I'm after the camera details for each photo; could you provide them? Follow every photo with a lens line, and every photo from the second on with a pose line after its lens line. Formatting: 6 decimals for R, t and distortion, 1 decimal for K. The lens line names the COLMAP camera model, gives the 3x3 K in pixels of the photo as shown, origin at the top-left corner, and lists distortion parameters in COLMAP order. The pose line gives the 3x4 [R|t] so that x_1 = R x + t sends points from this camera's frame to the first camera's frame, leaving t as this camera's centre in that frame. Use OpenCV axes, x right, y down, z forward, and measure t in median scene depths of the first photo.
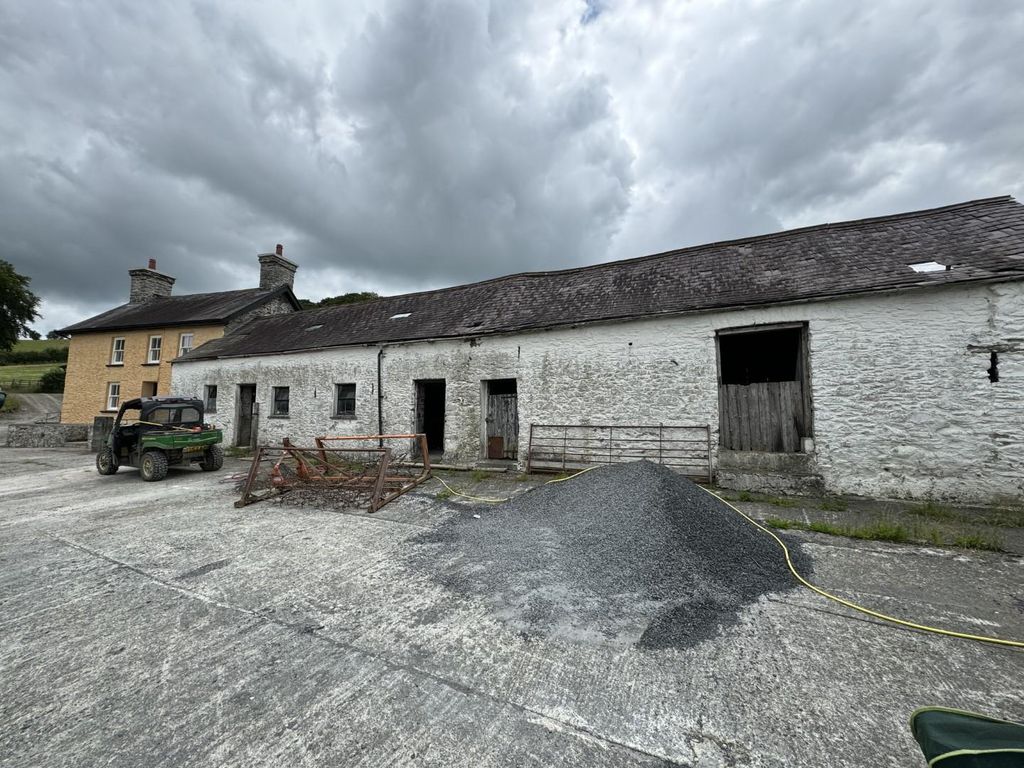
lens RADIAL K [[414.9, 0, 515.9], [0, 414.9, 382.6], [0, 0, 1]] dist [-0.002012, 0.000129]
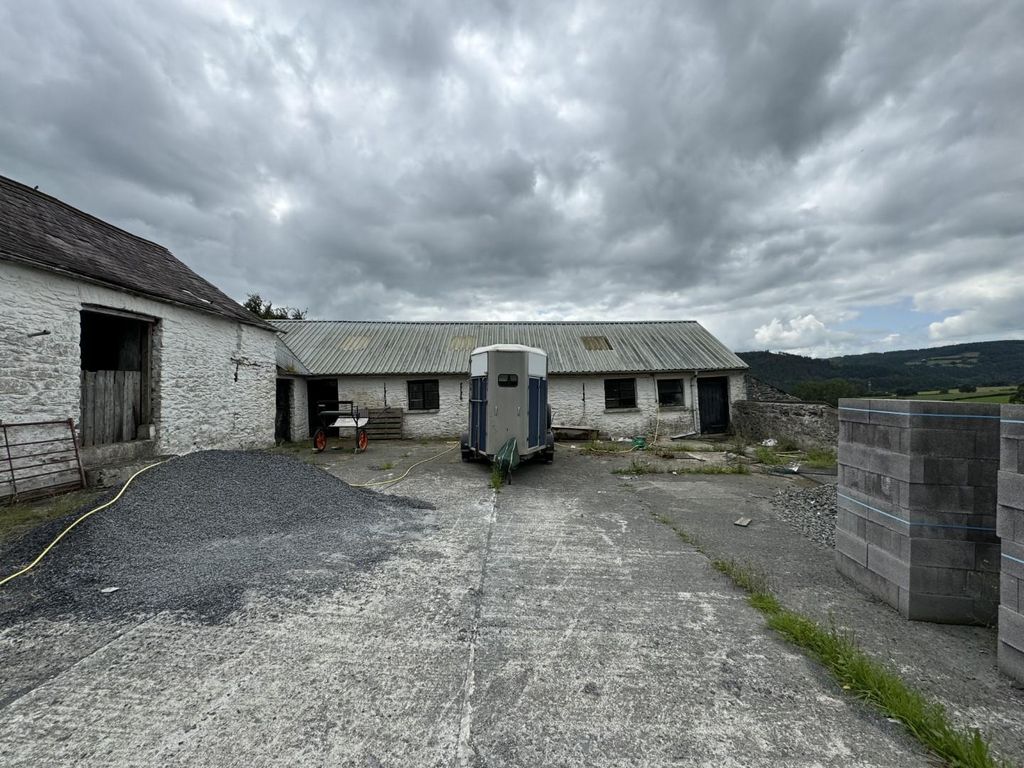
lens RADIAL K [[414.9, 0, 513.7], [0, 414.9, 387.6], [0, 0, 1]] dist [-0.002012, 0.000129]
pose [[-0.466957, 0.024297, 0.883946, -1.187428], [-0.045806, 0.997616, -0.051619, 0.082509], [-0.883093, -0.064594, -0.464731, 1.134448]]
